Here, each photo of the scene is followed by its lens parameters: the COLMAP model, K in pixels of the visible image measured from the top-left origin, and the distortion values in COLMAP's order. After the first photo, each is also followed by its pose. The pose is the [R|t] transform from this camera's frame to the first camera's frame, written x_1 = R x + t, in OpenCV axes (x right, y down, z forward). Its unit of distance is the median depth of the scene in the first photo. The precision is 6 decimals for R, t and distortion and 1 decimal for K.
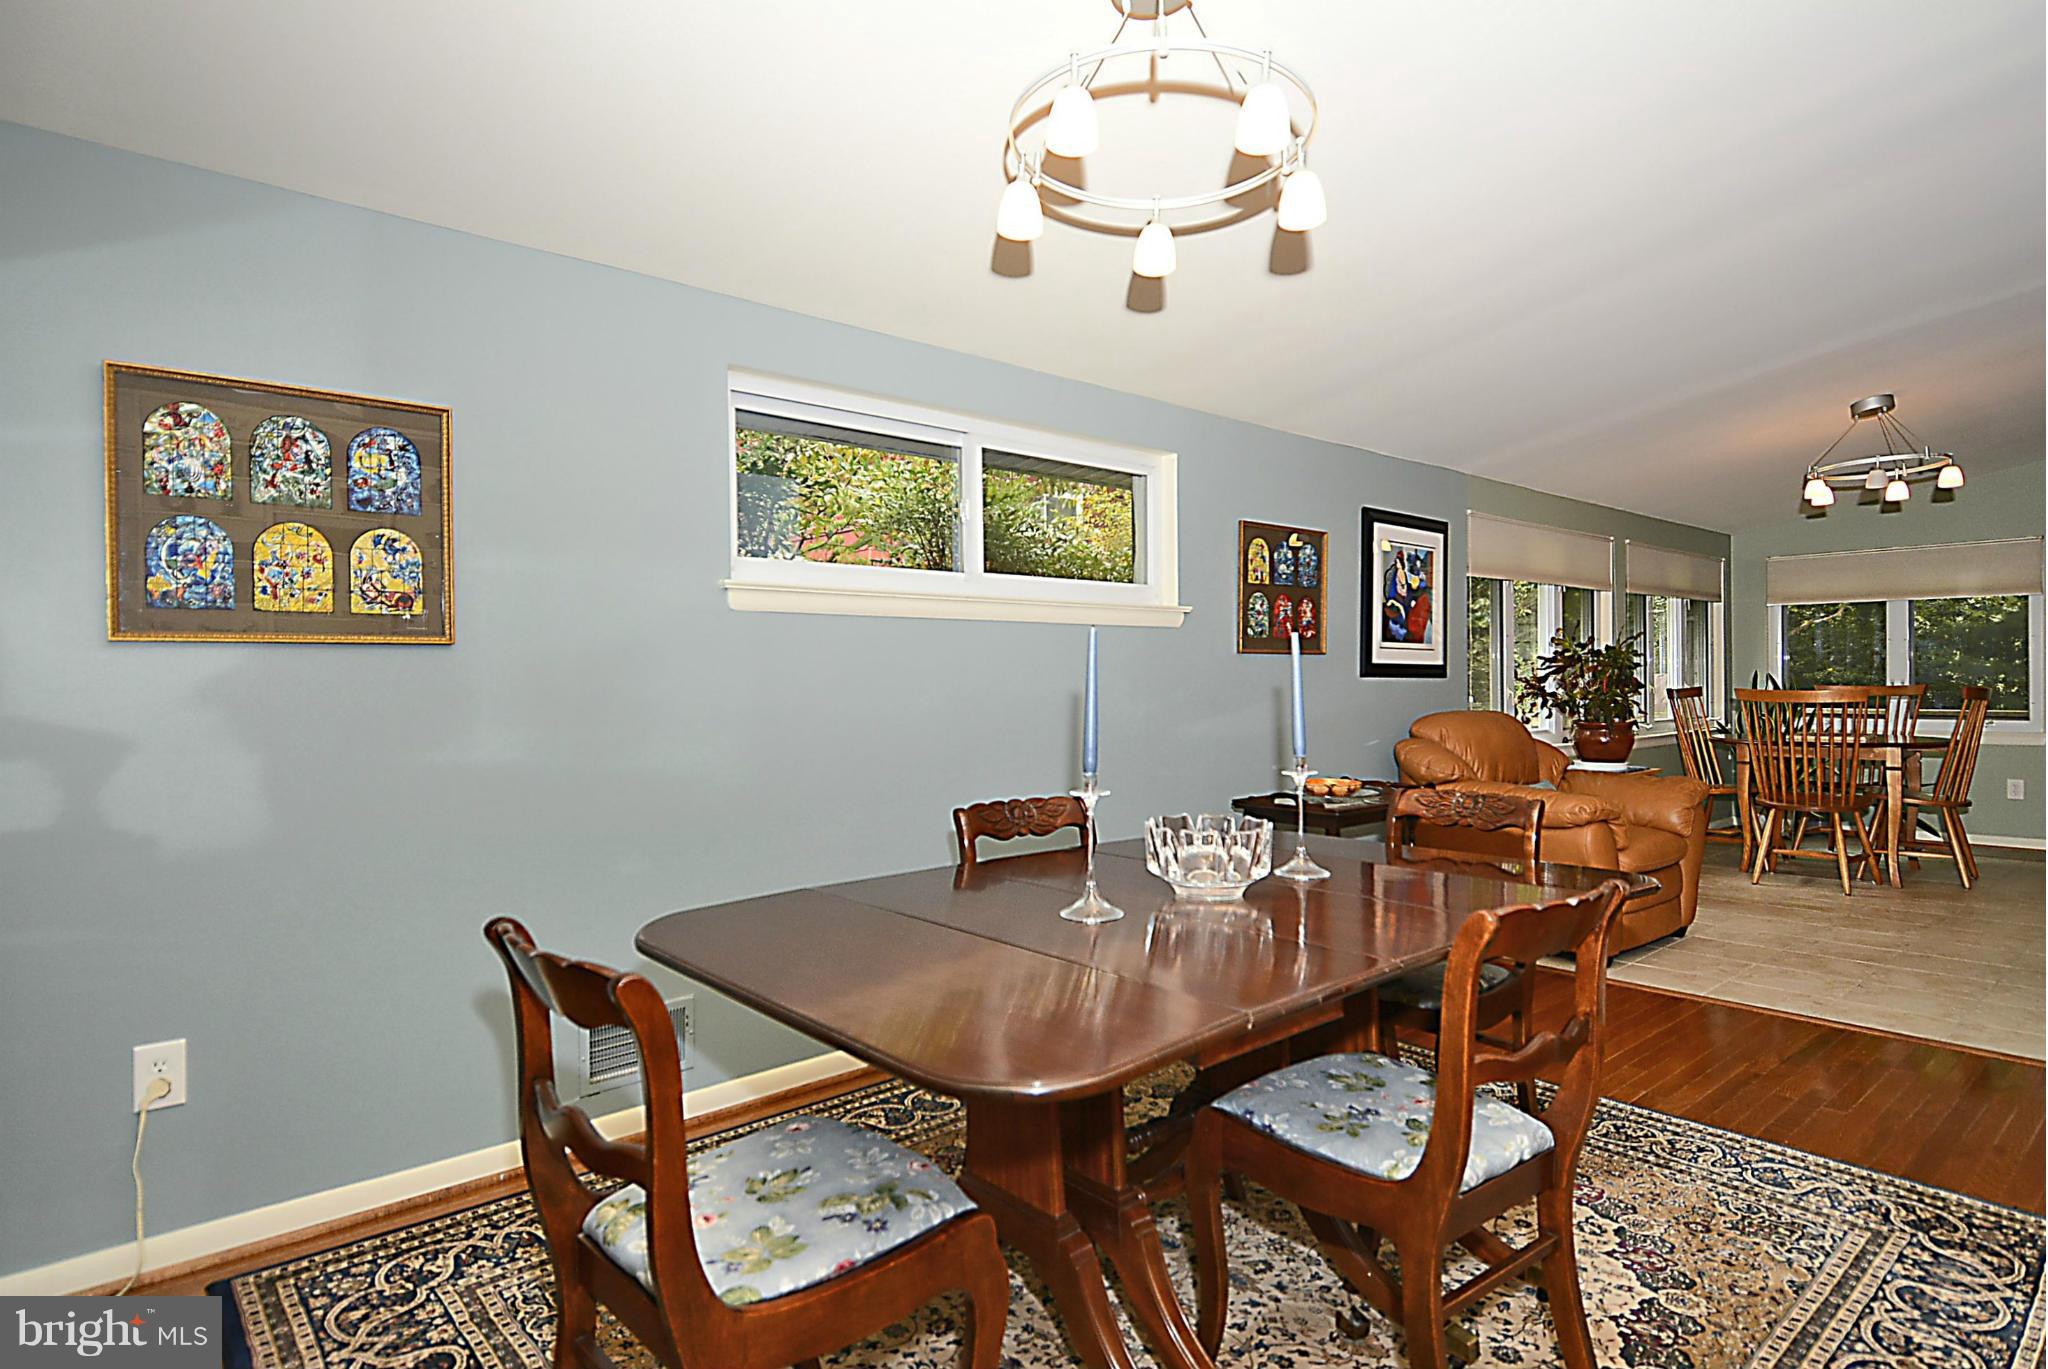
lens RADIAL K [[1090.6, 0, 1016.9], [0, 1090.6, 654.4], [0, 0, 1]] dist [0.021346, 0.001107]
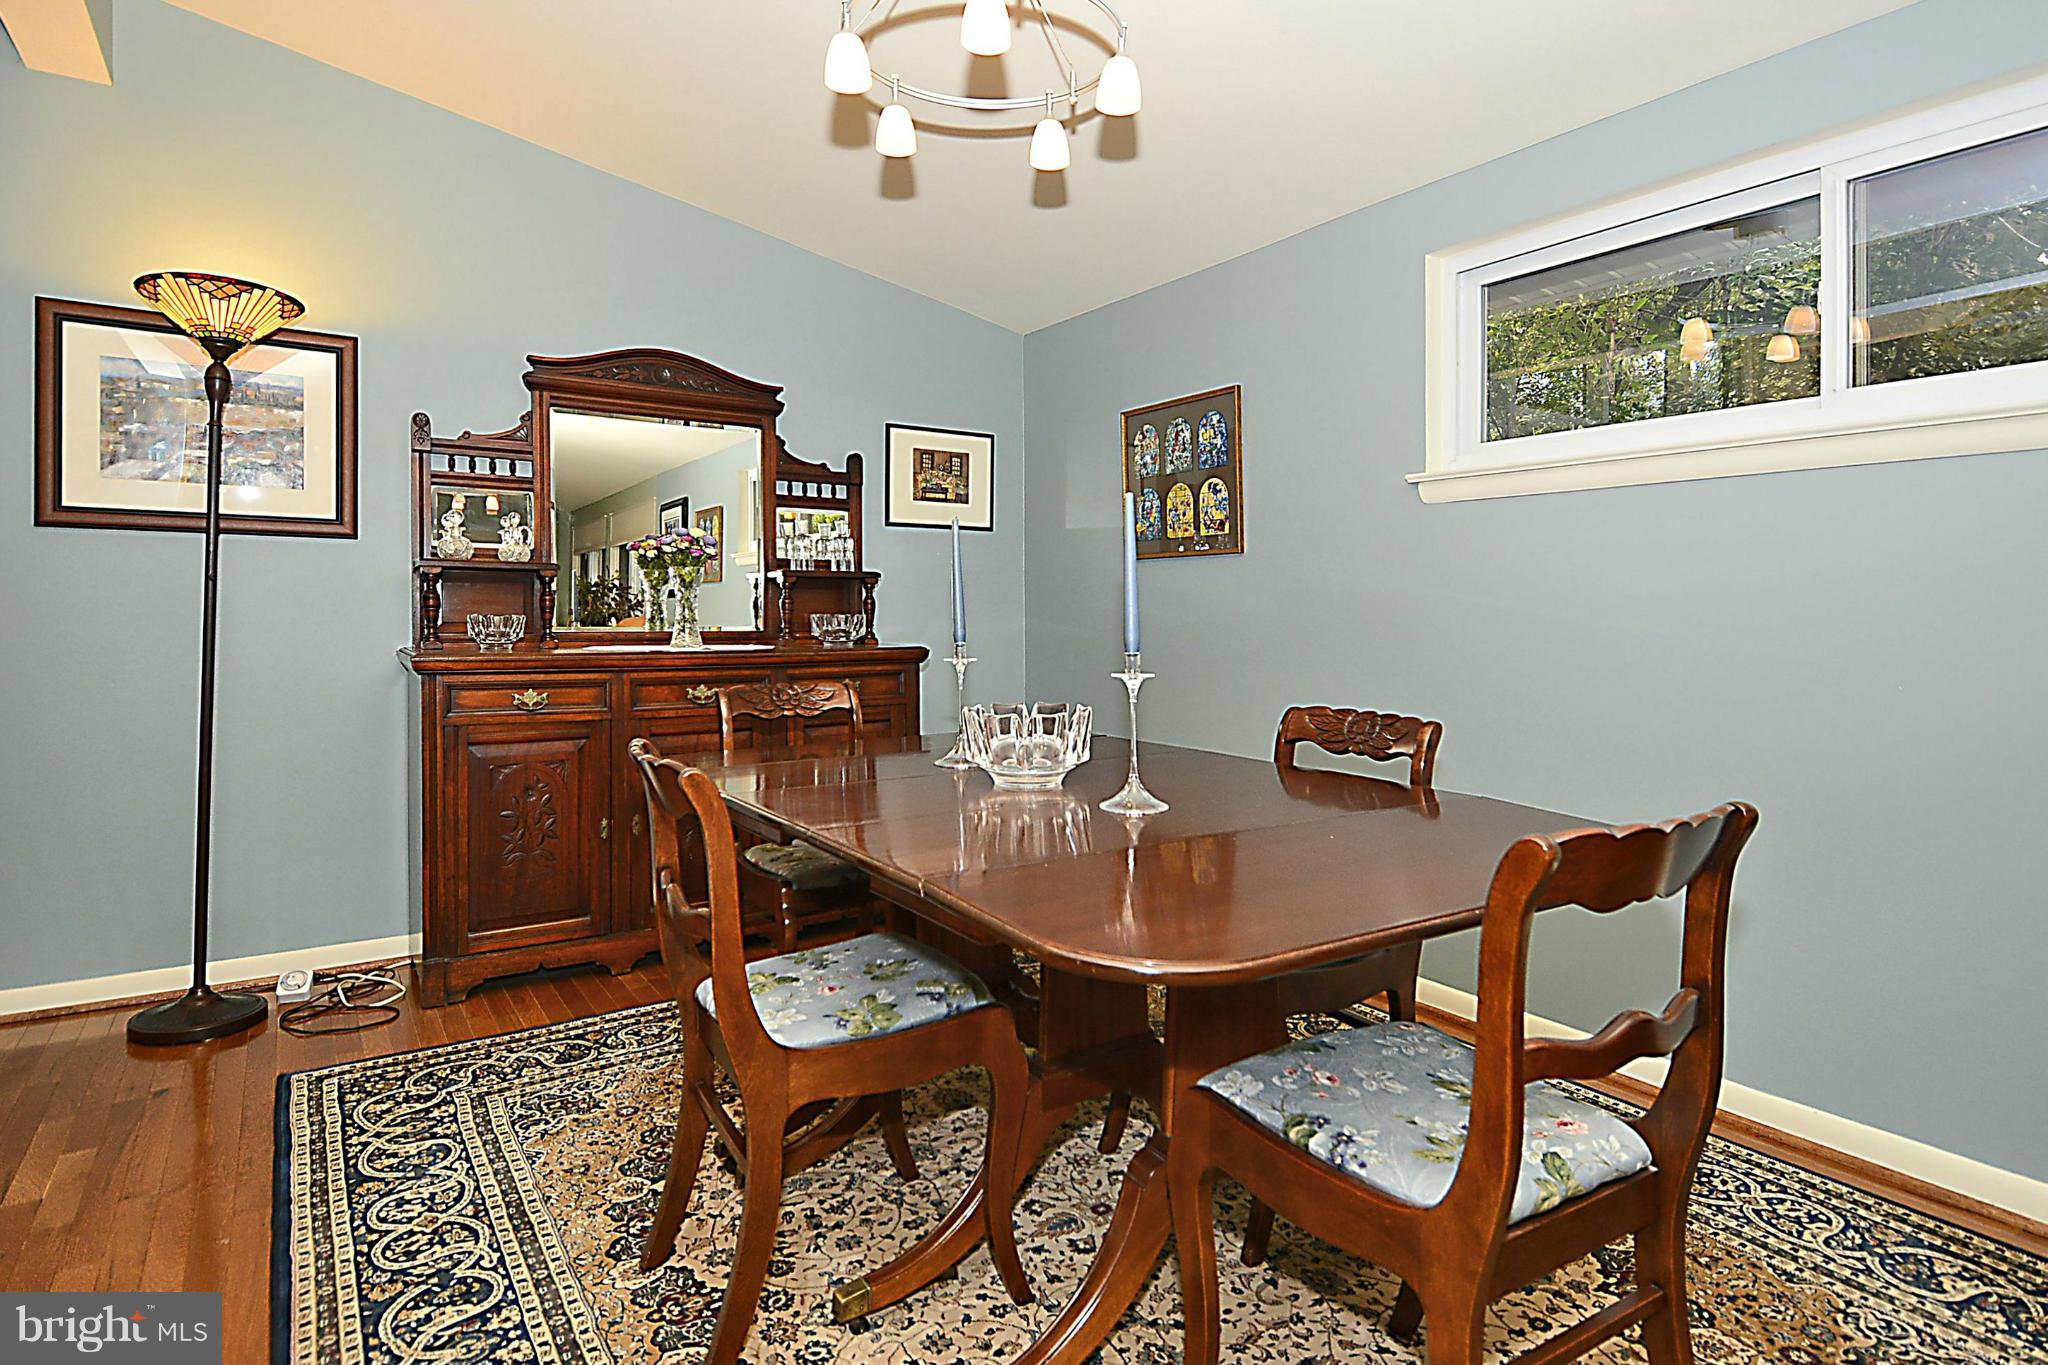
lens RADIAL K [[1144.5, 0, 1020.8], [0, 1144.5, 601.2], [0, 0, 1]] dist [0.024519, 0.000469]
pose [[-0.147323, 0.000582, -0.989088, 1.061770], [0.022706, 0.999738, -0.002794, 0.054510], [0.988828, -0.022870, -0.147298, 1.025360]]
